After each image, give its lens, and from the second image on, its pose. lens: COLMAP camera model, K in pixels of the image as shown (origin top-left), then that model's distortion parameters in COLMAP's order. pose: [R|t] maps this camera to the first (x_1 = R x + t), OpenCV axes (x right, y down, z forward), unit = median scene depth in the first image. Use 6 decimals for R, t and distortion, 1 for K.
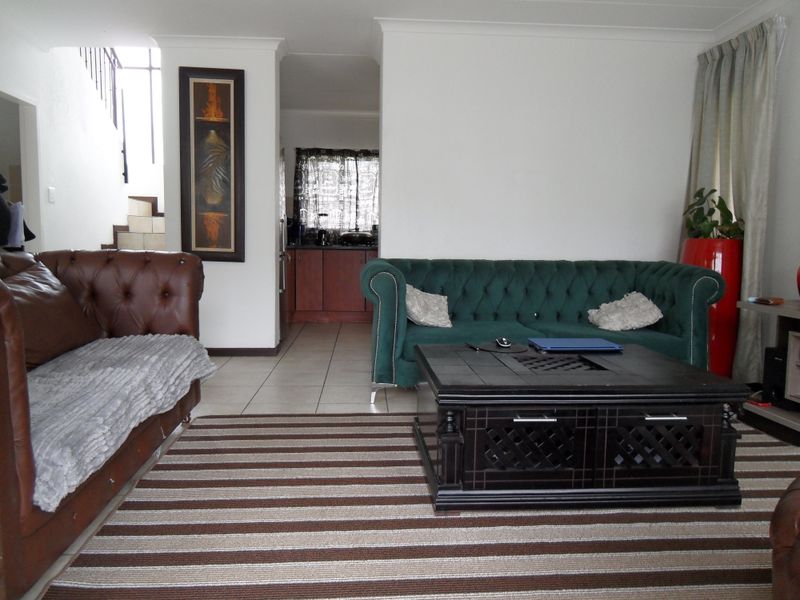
lens RADIAL K [[565.0, 0, 394.1], [0, 565.0, 300.4], [0, 0, 1]] dist [0.001427, -0.005211]
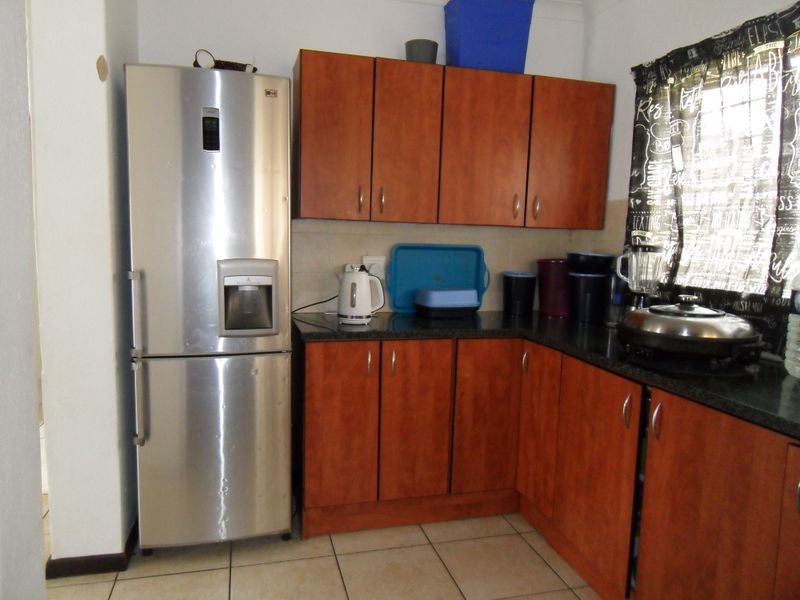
lens RADIAL K [[565.0, 0, 394.1], [0, 565.0, 300.4], [0, 0, 1]] dist [0.001427, -0.005211]
pose [[0.199016, 0.103079, -0.974560, 0.171776], [-0.116280, 0.989912, 0.080957, -0.128217], [0.973073, 0.097210, 0.208995, 0.771602]]
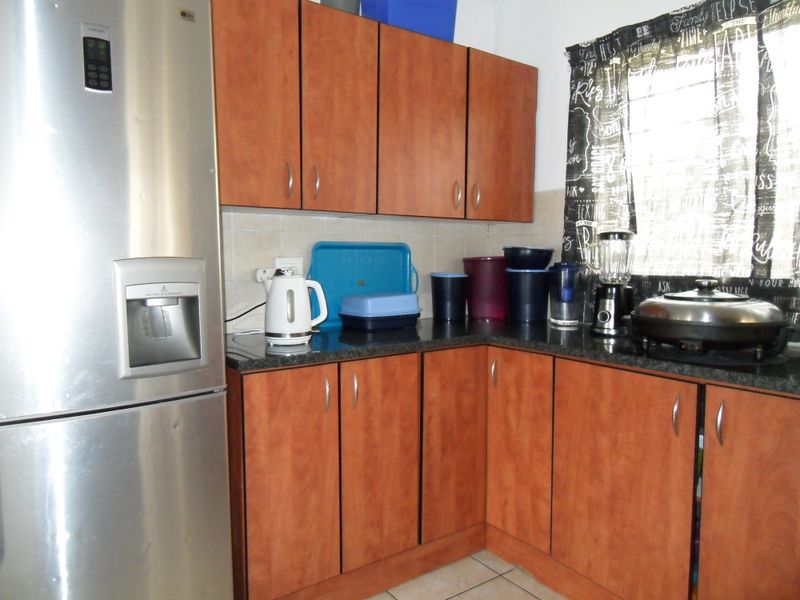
lens RADIAL K [[565.0, 0, 394.1], [0, 565.0, 300.4], [0, 0, 1]] dist [0.001427, -0.005211]
pose [[0.524115, 0.051236, -0.850105, 0.074584], [-0.071428, 0.997316, 0.016070, -0.110404], [0.848647, 0.052299, 0.526368, 0.721435]]
